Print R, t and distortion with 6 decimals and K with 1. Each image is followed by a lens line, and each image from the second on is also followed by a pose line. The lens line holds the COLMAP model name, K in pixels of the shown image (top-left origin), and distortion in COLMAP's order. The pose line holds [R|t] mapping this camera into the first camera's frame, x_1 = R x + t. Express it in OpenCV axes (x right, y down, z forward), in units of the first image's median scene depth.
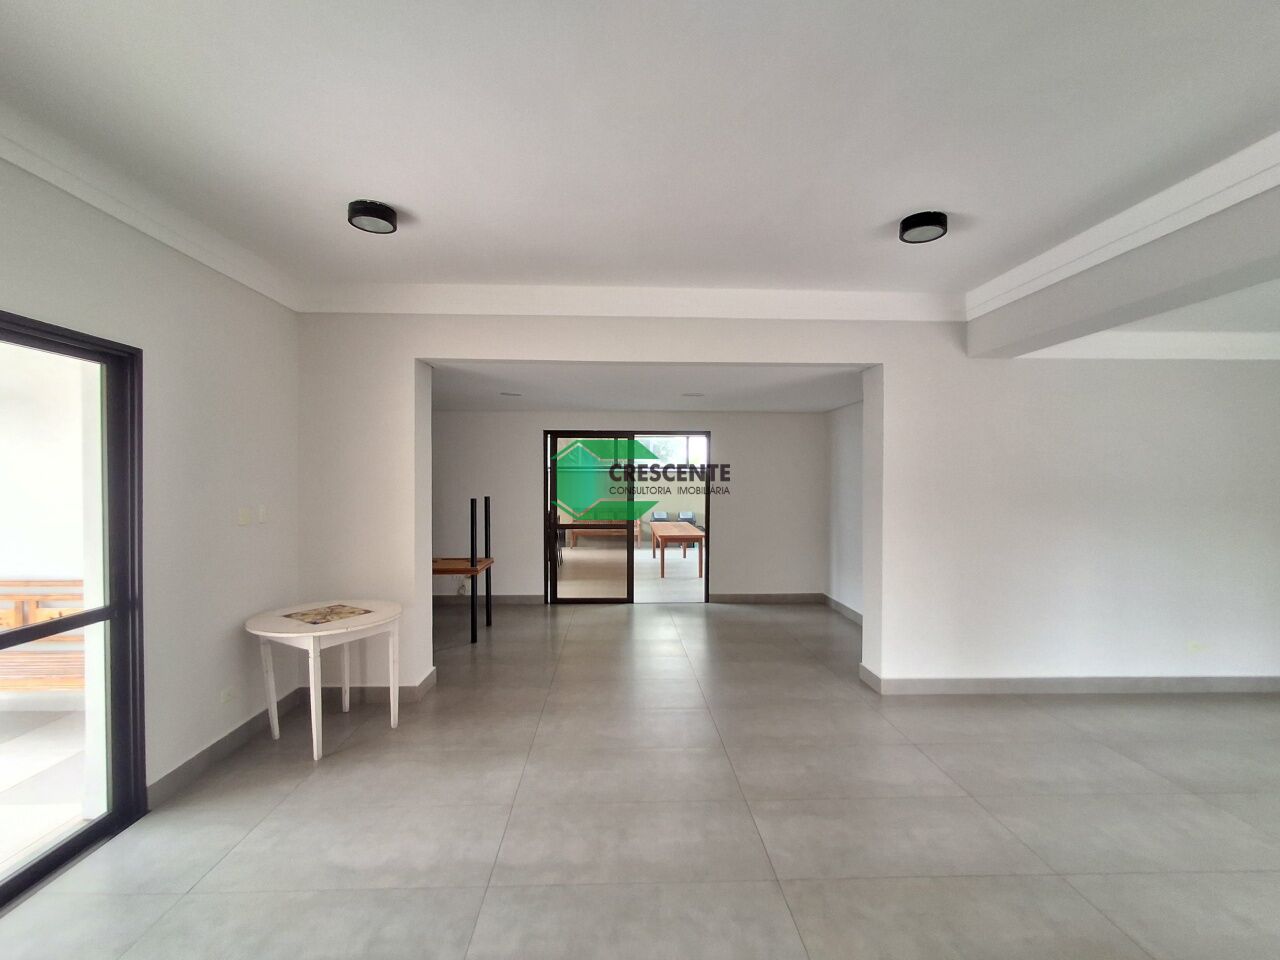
lens RADIAL K [[586.9, 0, 637.5], [0, 586.9, 486.5], [0, 0, 1]] dist [-0.002947, 0.002743]
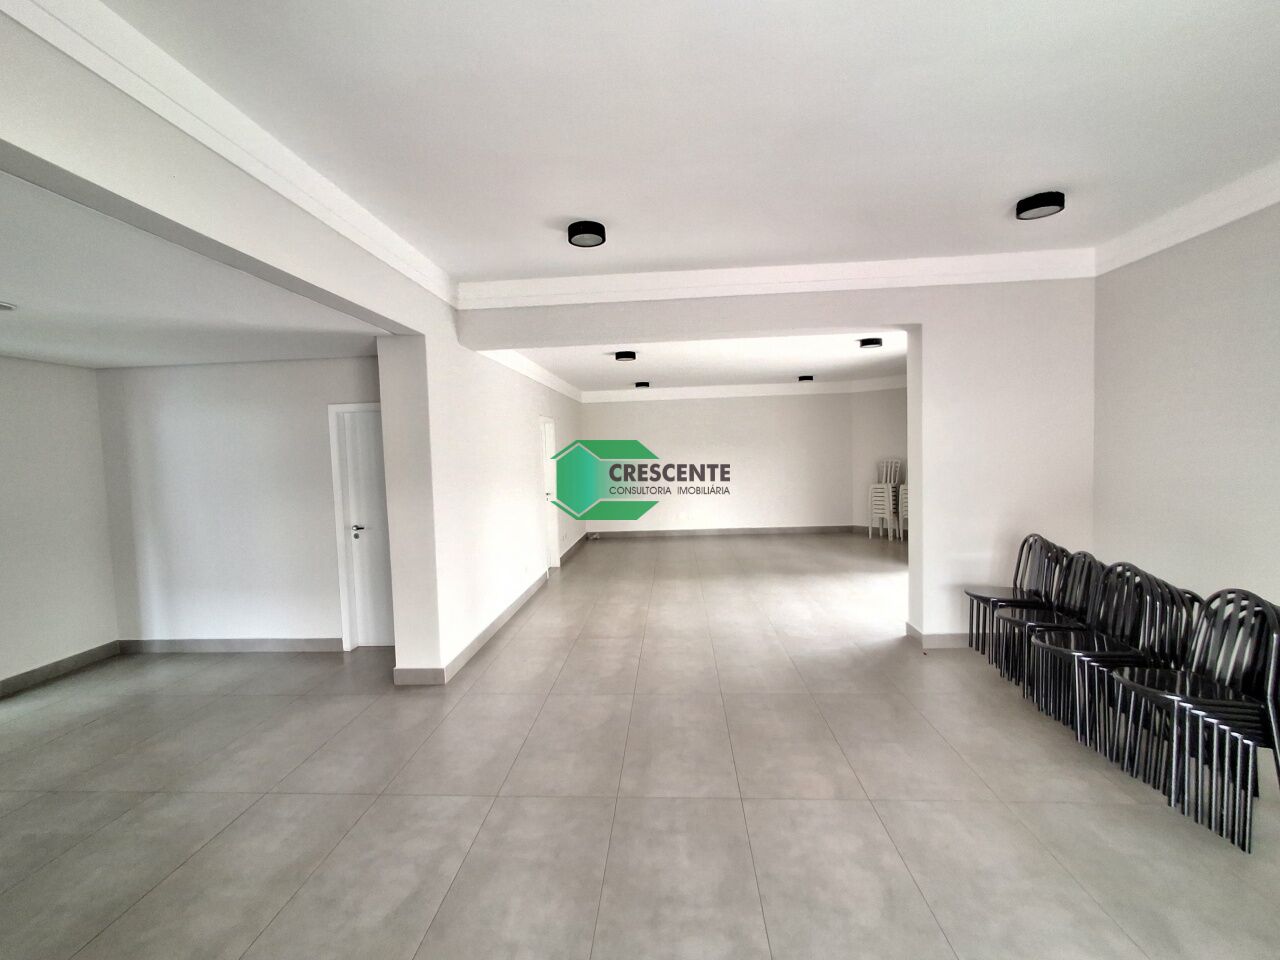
lens RADIAL K [[586.9, 0, 636.4], [0, 586.9, 471.1], [0, 0, 1]] dist [-0.002947, 0.002743]
pose [[0.107444, -0.044749, 0.993204, -0.646952], [0.049164, 0.998004, 0.039647, -0.018825], [-0.992995, 0.044570, 0.109430, 0.757495]]
